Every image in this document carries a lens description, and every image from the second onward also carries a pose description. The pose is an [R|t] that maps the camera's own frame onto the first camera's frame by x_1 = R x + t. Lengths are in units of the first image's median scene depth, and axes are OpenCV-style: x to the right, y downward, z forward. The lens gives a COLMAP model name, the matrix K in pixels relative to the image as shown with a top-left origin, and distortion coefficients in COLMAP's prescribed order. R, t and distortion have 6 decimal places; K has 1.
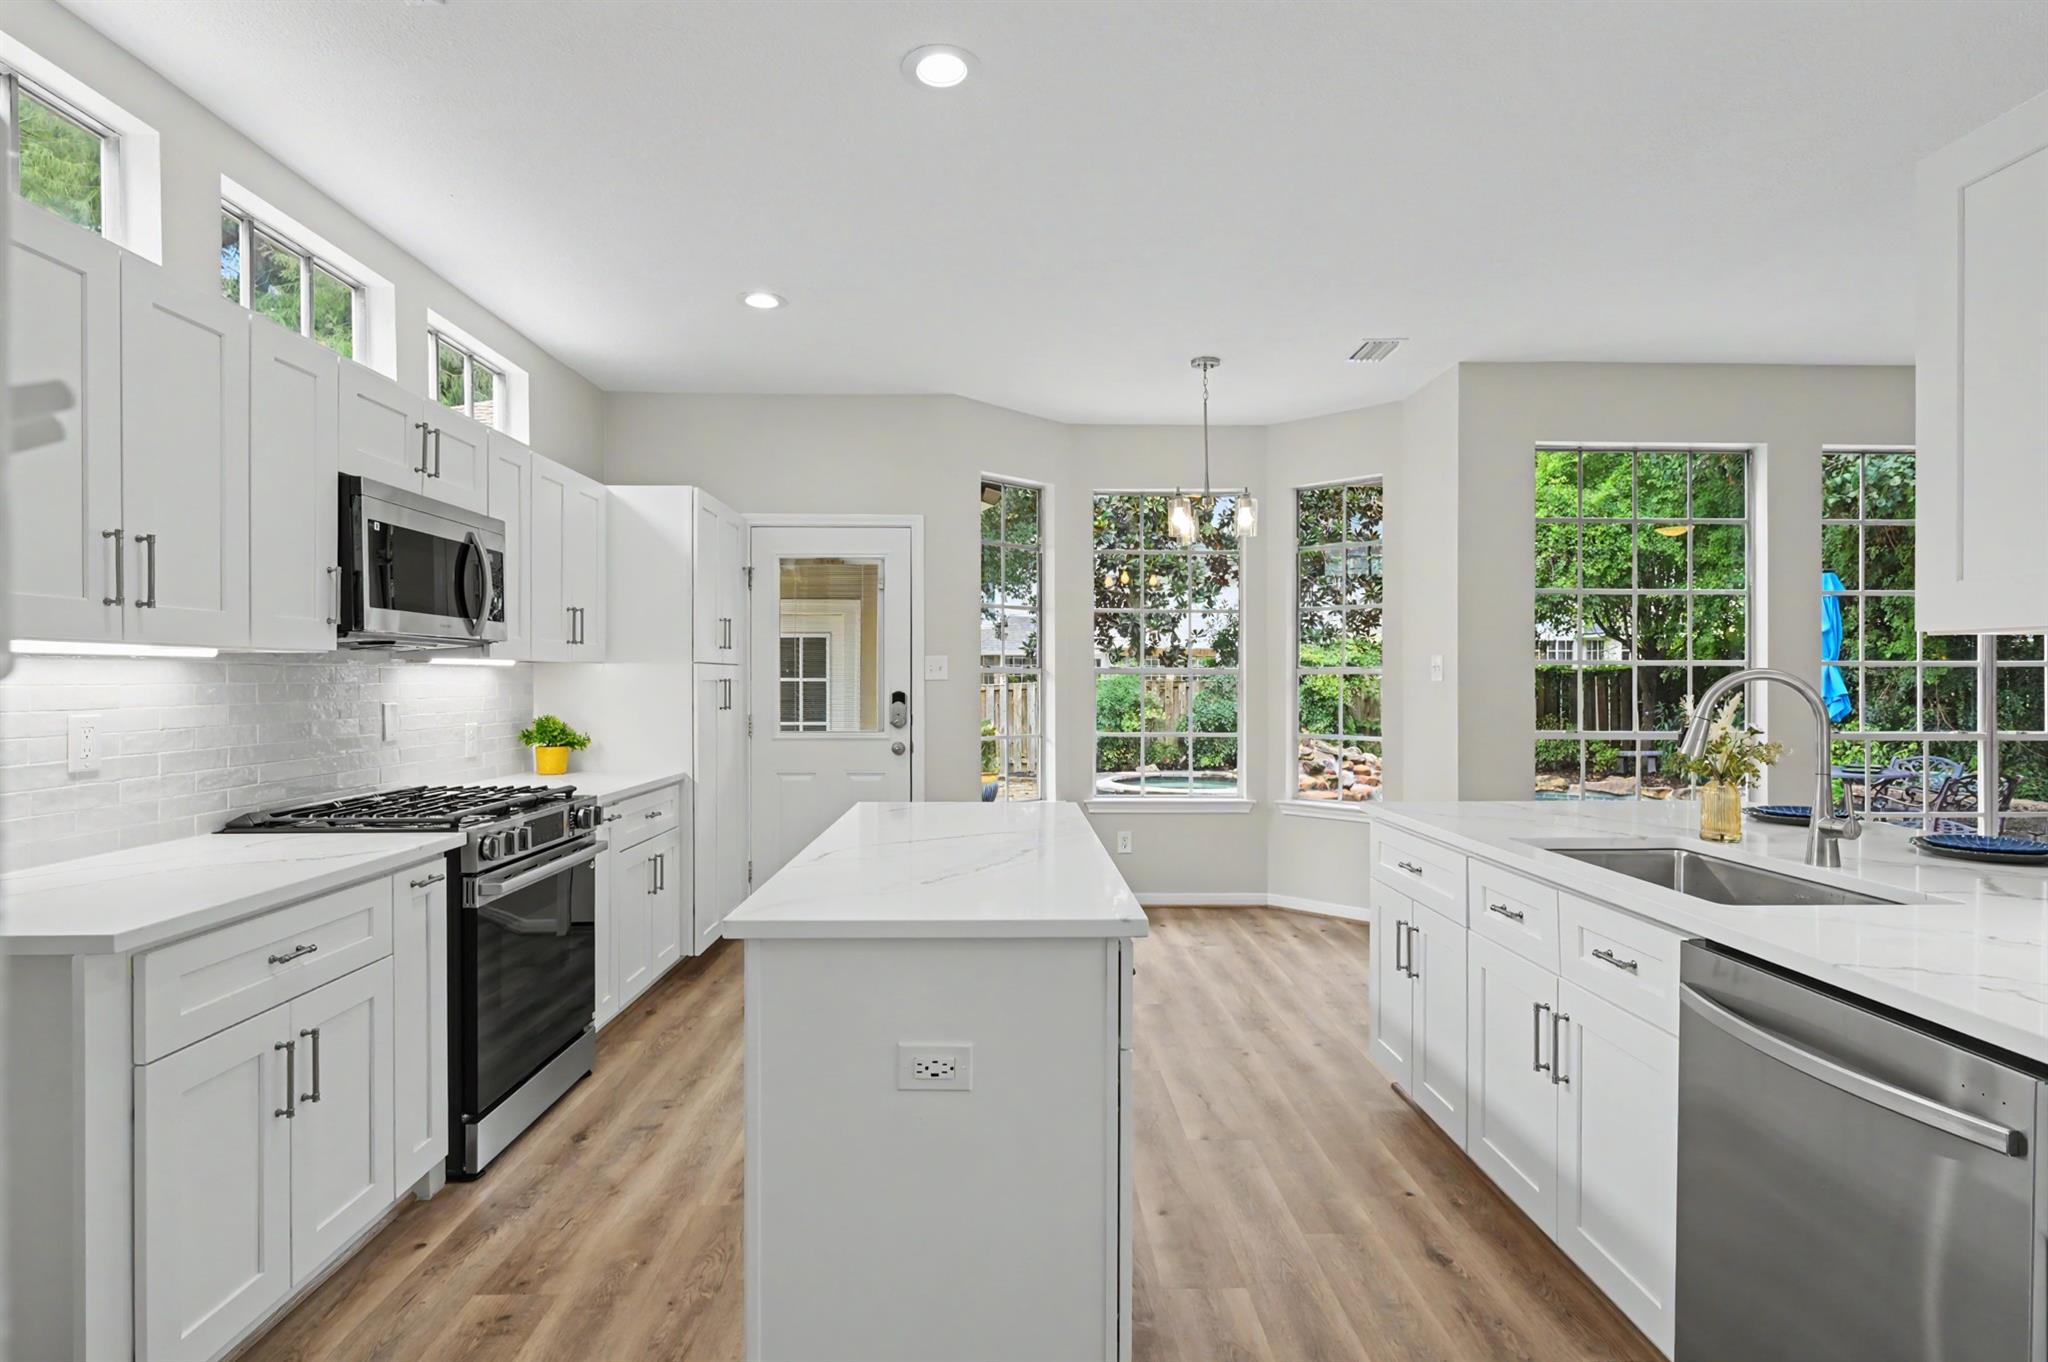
lens RADIAL K [[1031.3, 0, 1022.2], [0, 1031.3, 675.5], [0, 0, 1]] dist [-0.003566, -0.000517]
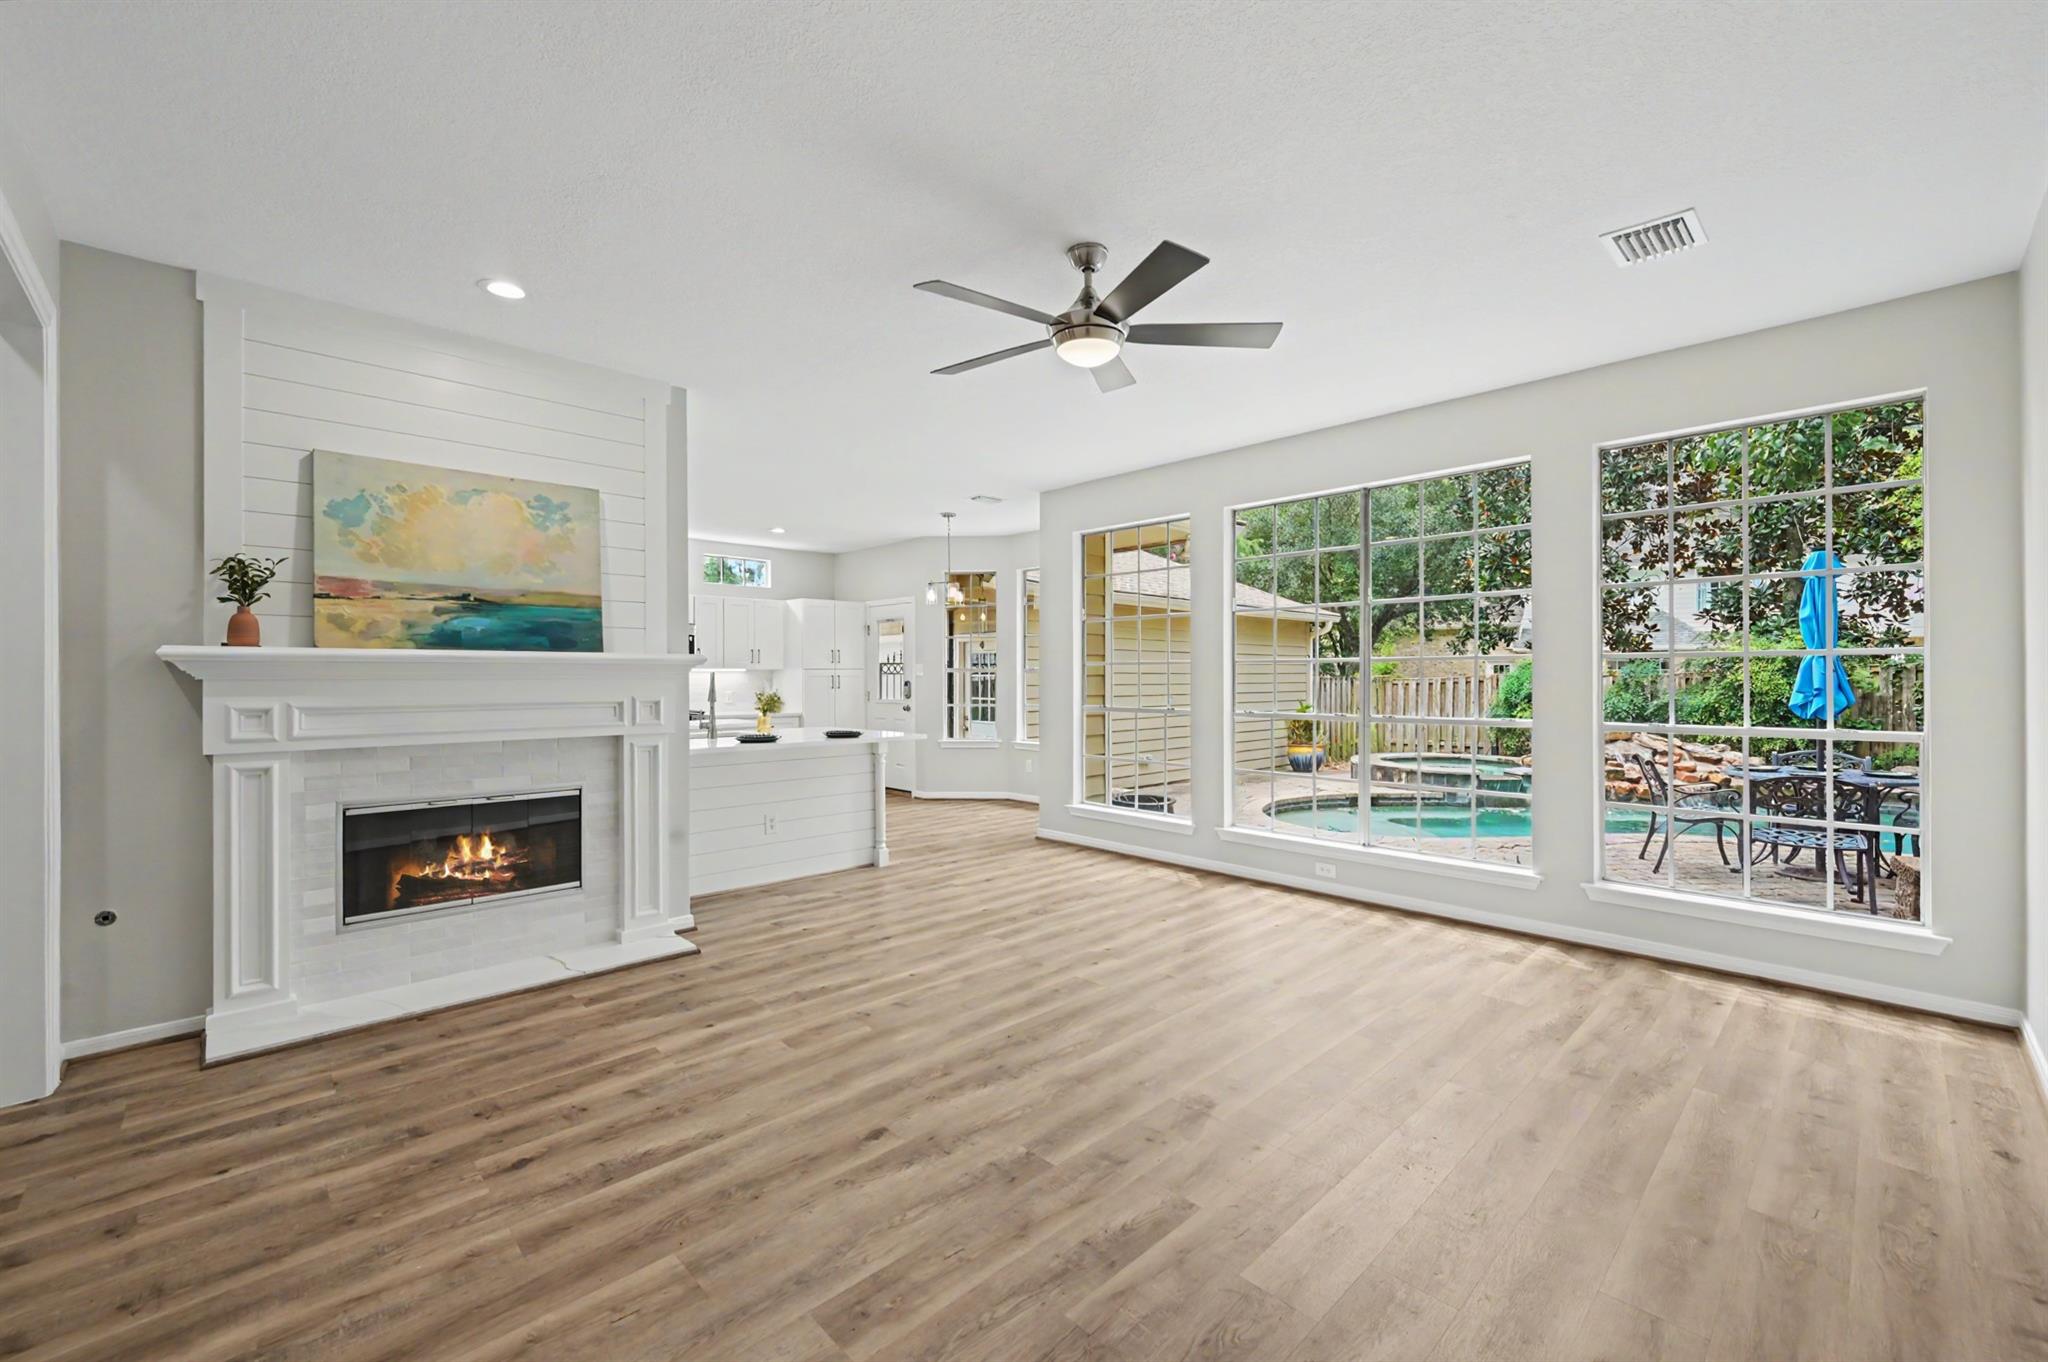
lens RADIAL K [[819.6, 0, 1018.5], [0, 819.6, 679.0], [0, 0, 1]] dist [-0.000517, 0.001399]
pose [[0.675830, 0.000148, -0.737058, 1.534786], [0.006646, 0.999958, 0.006295, 0.002384], [0.737028, -0.009153, 0.675800, 0.040009]]
